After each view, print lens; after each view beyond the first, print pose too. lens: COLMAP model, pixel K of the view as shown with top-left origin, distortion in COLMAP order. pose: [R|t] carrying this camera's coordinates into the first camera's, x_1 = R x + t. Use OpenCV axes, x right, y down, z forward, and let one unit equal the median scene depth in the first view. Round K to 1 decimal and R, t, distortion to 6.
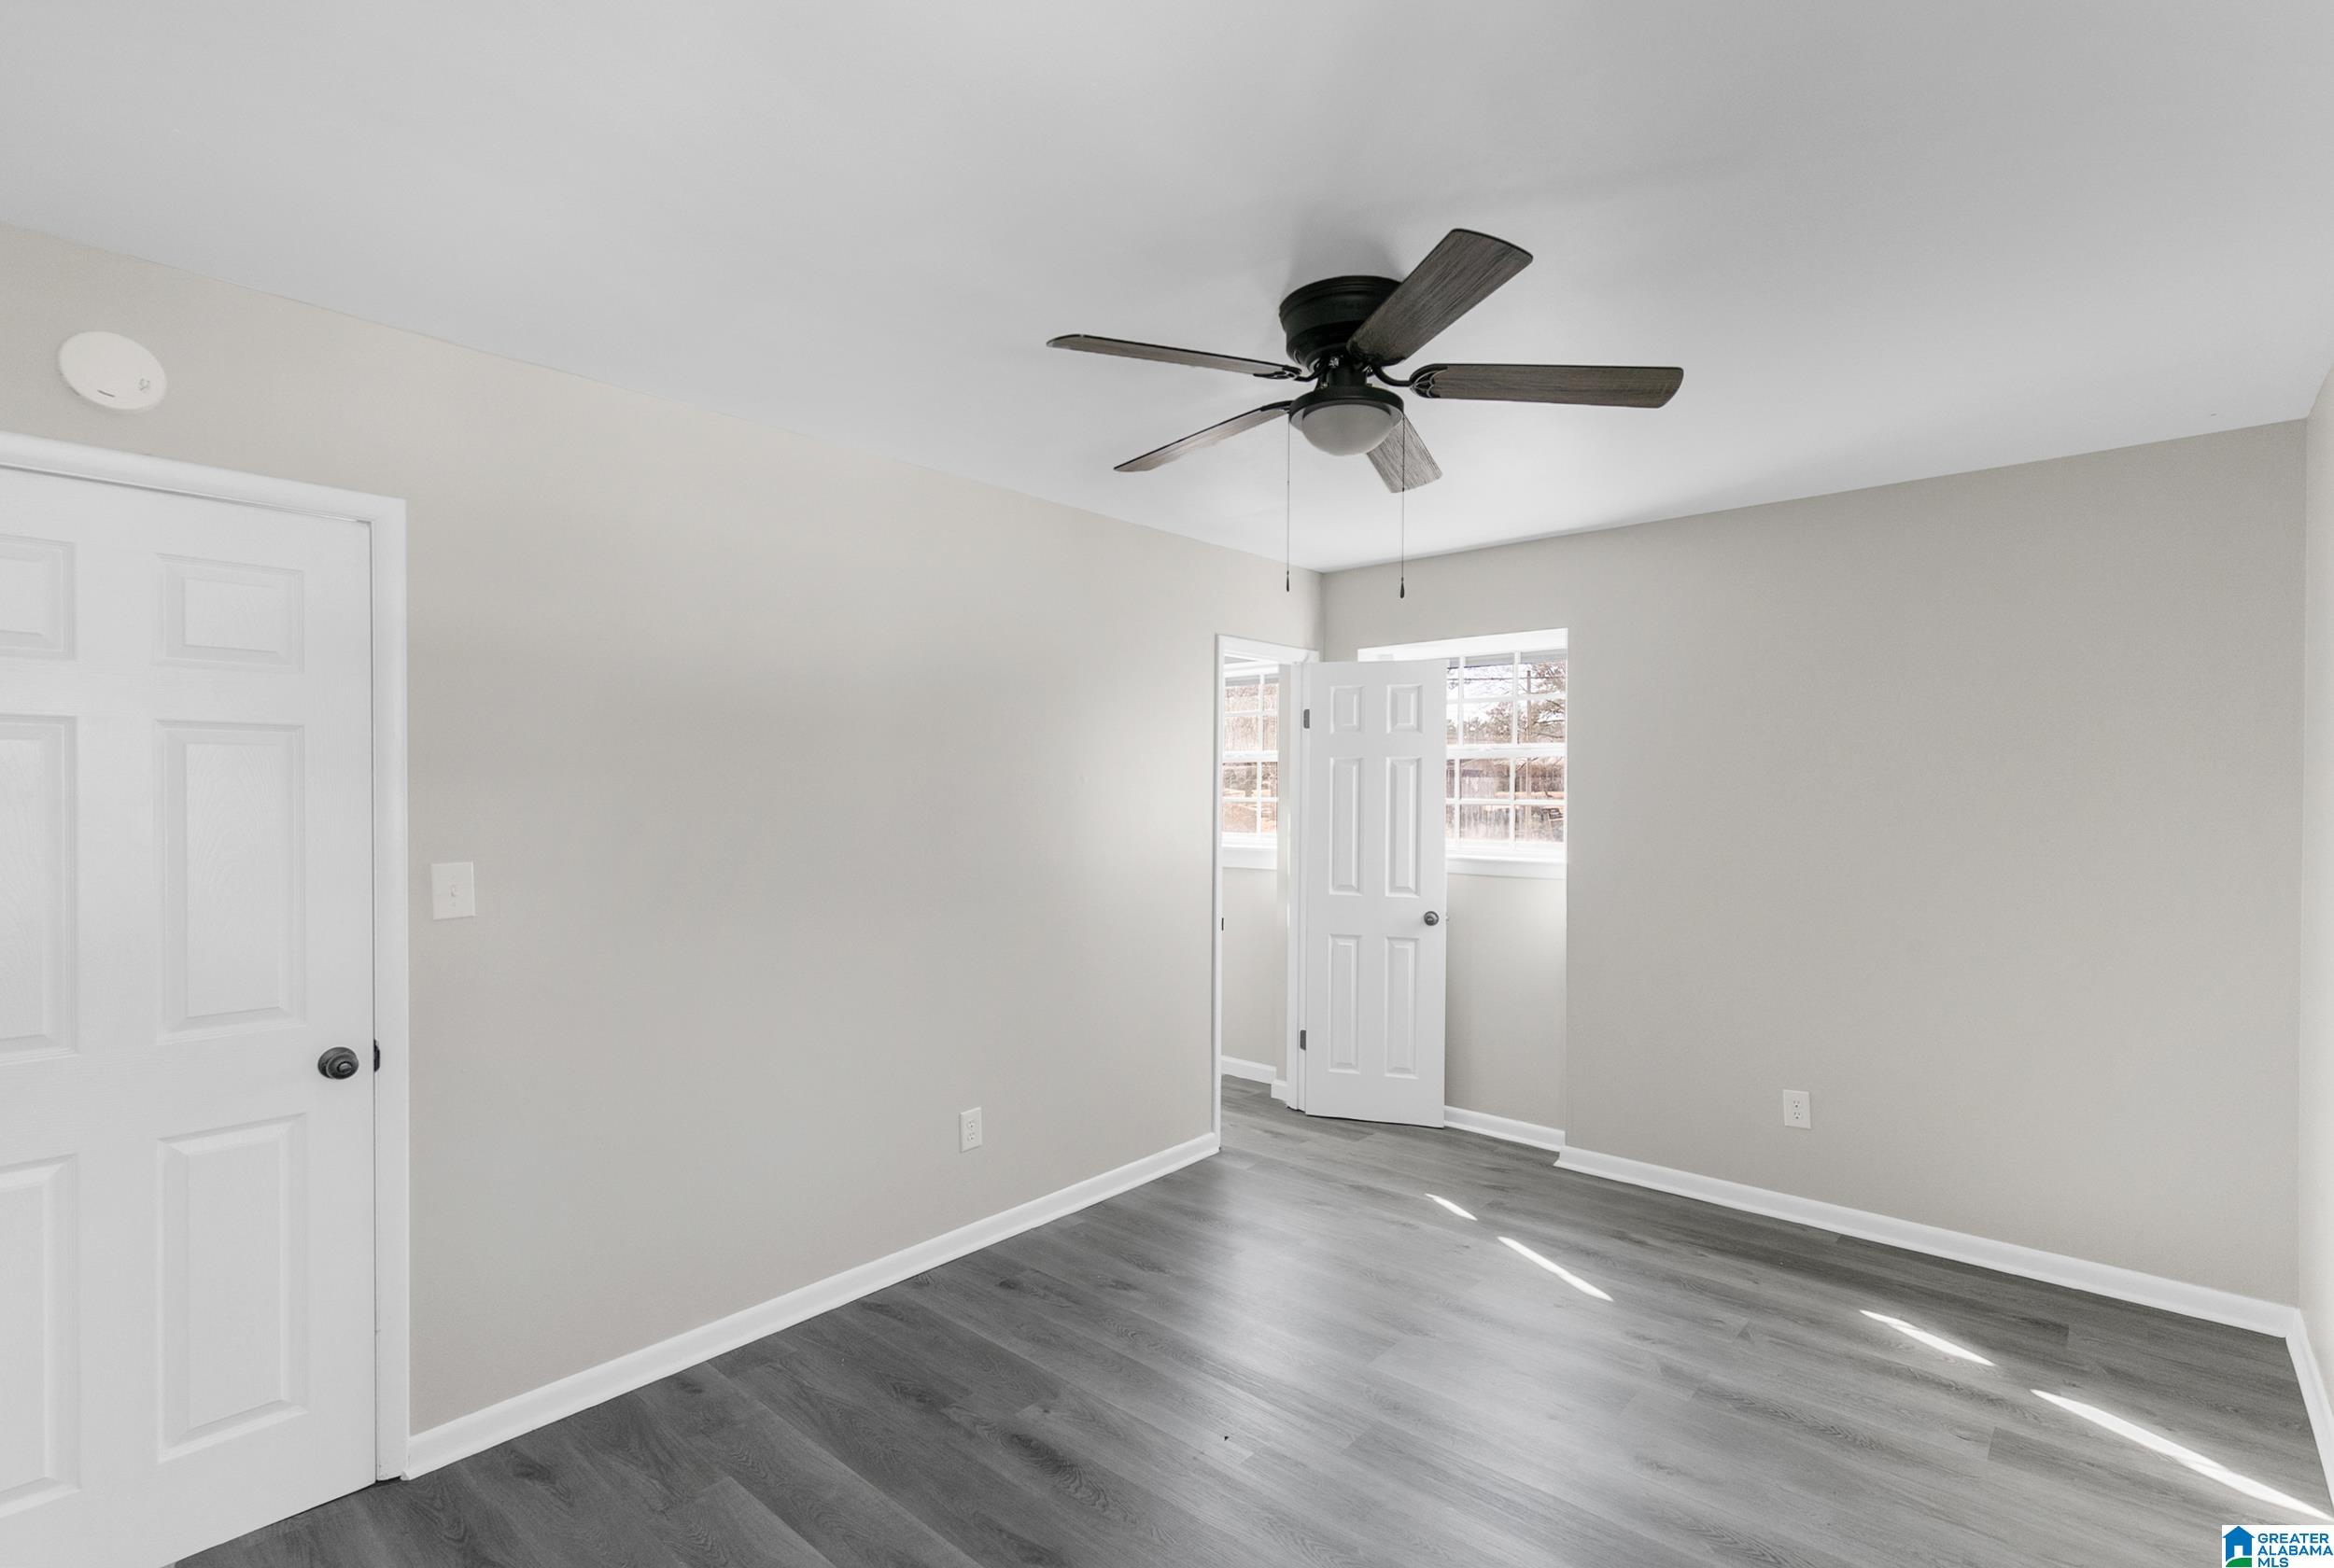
lens RADIAL K [[1077.6, 0, 1168.6], [0, 1077.6, 786.9], [0, 0, 1]] dist [0.003650, -0.000211]
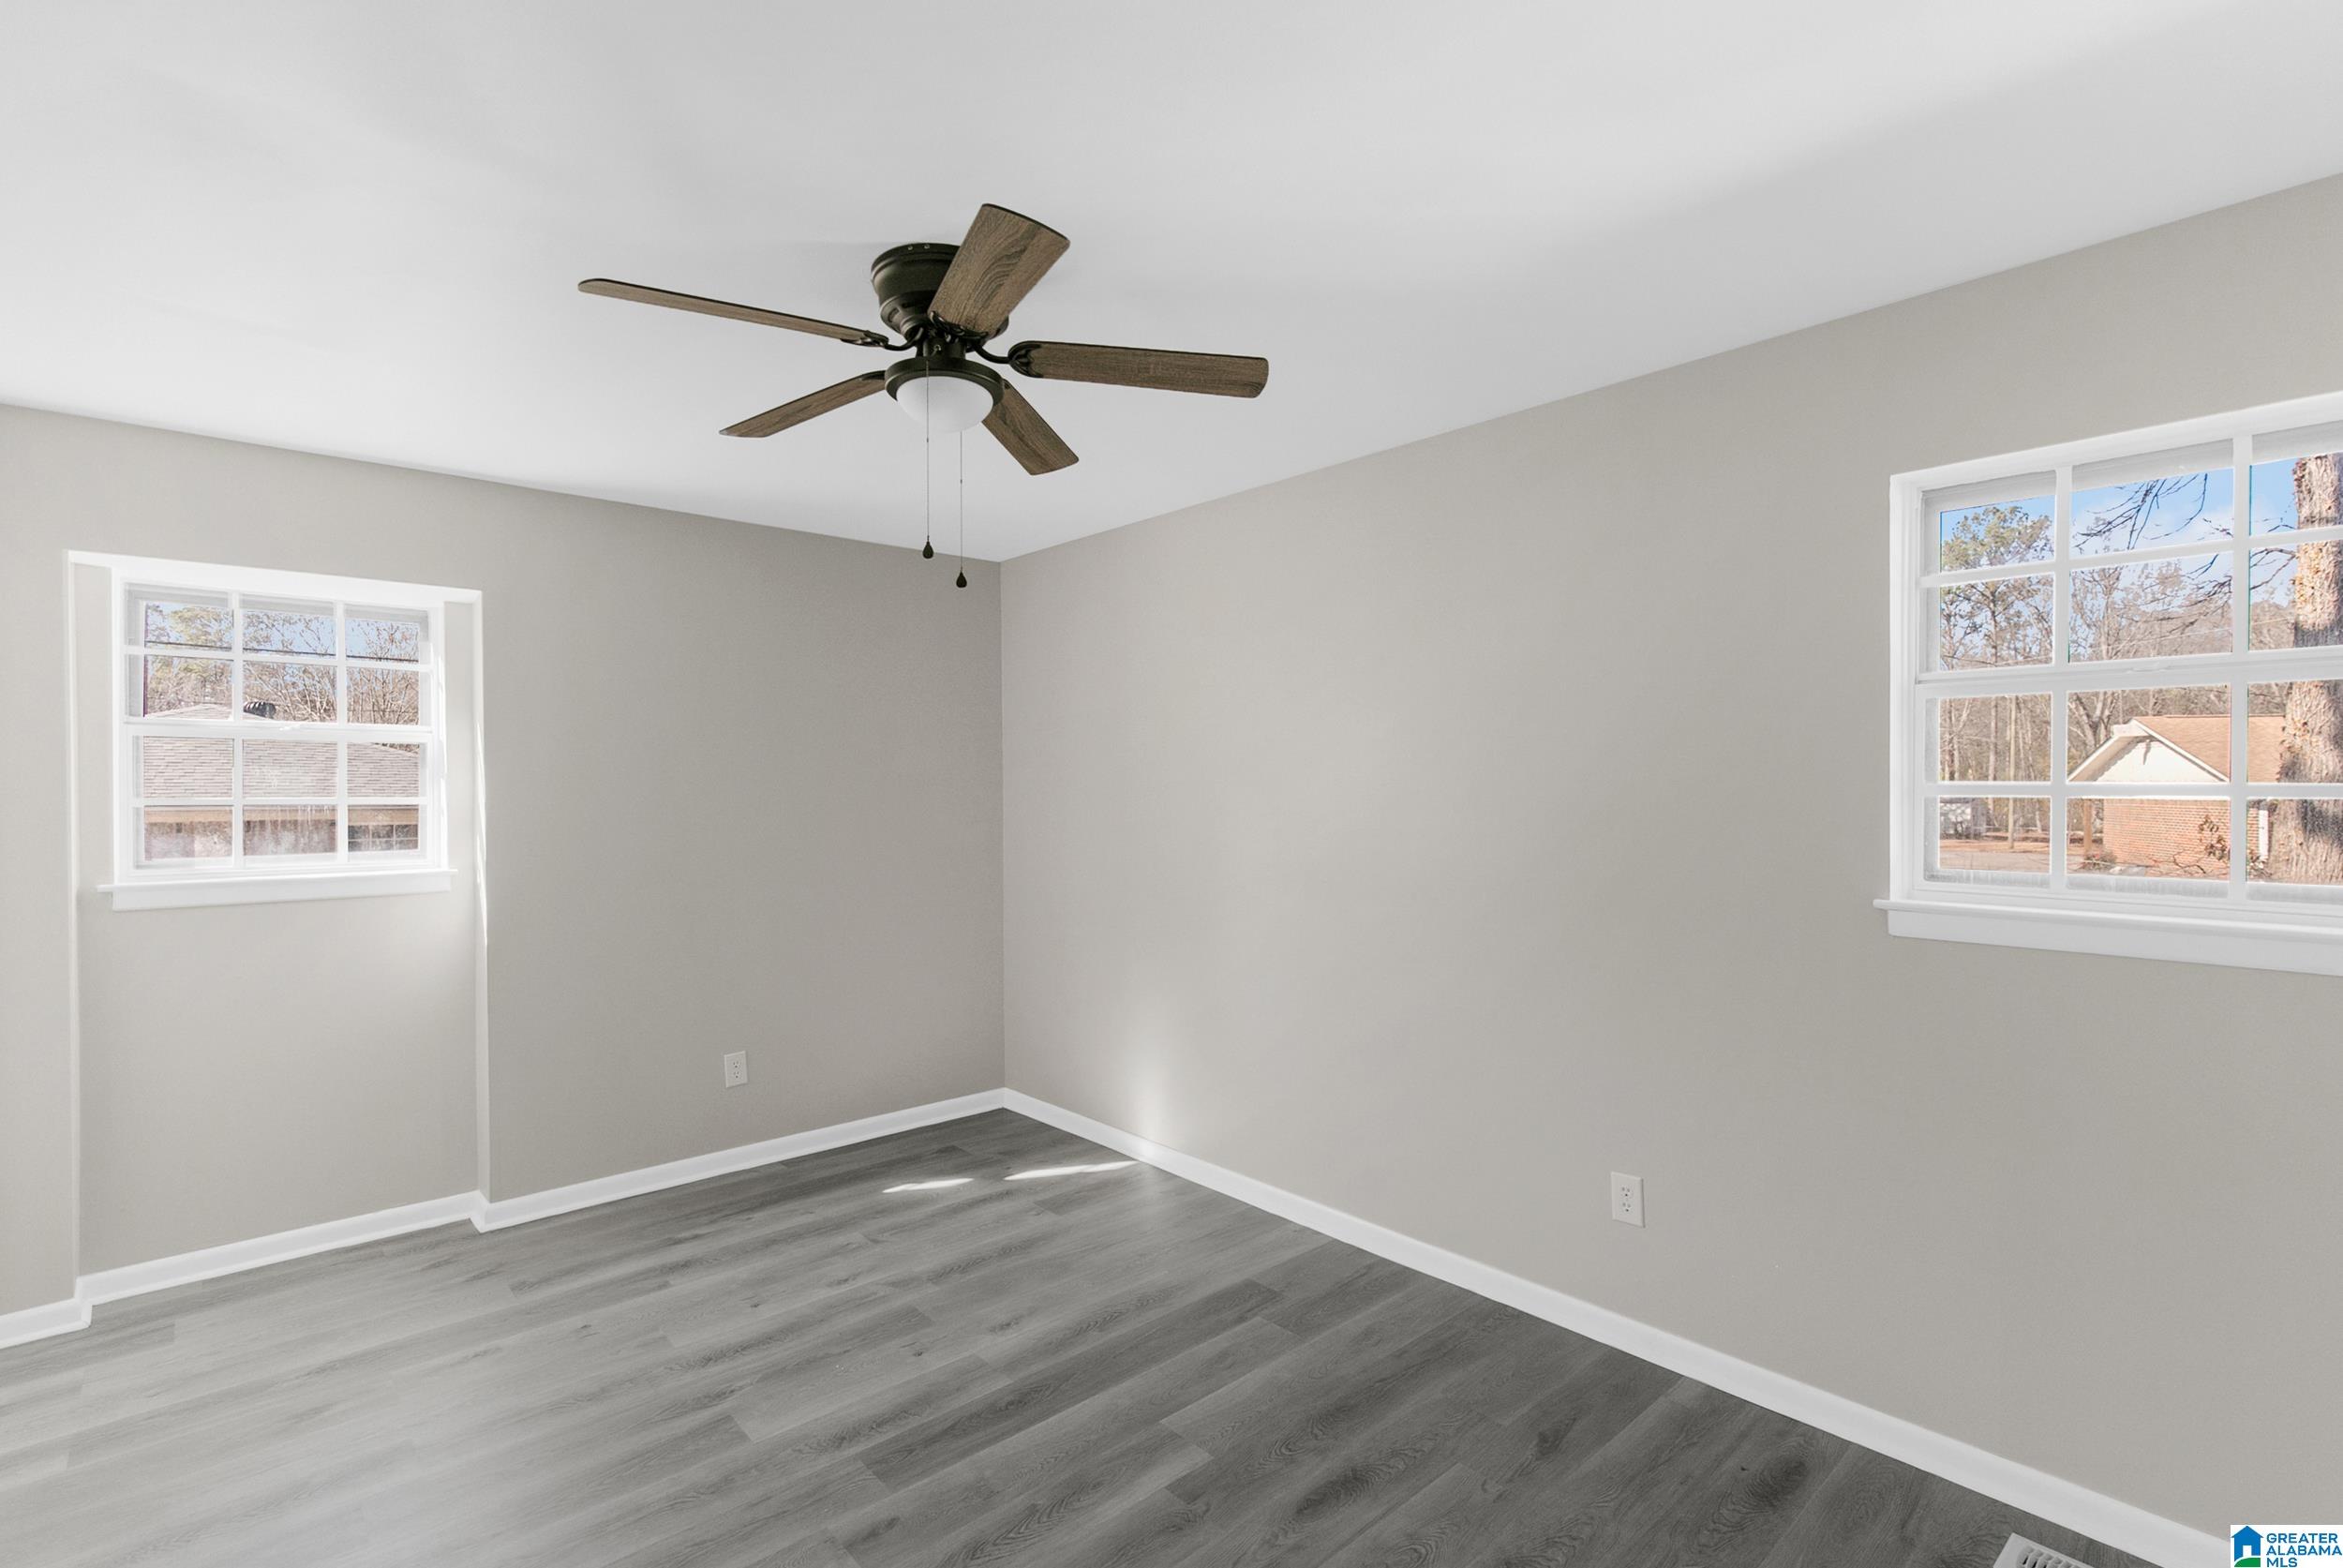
lens RADIAL K [[1081.9, 0, 1159.5], [0, 1081.9, 791.9], [0, 0, 1]] dist [0.003650, -0.000211]
pose [[0.122240, -0.002273, 0.992498, -0.527936], [0.009727, 0.999952, 0.001092, 0.017317], [-0.992453, 0.009521, 0.122257, 0.477552]]
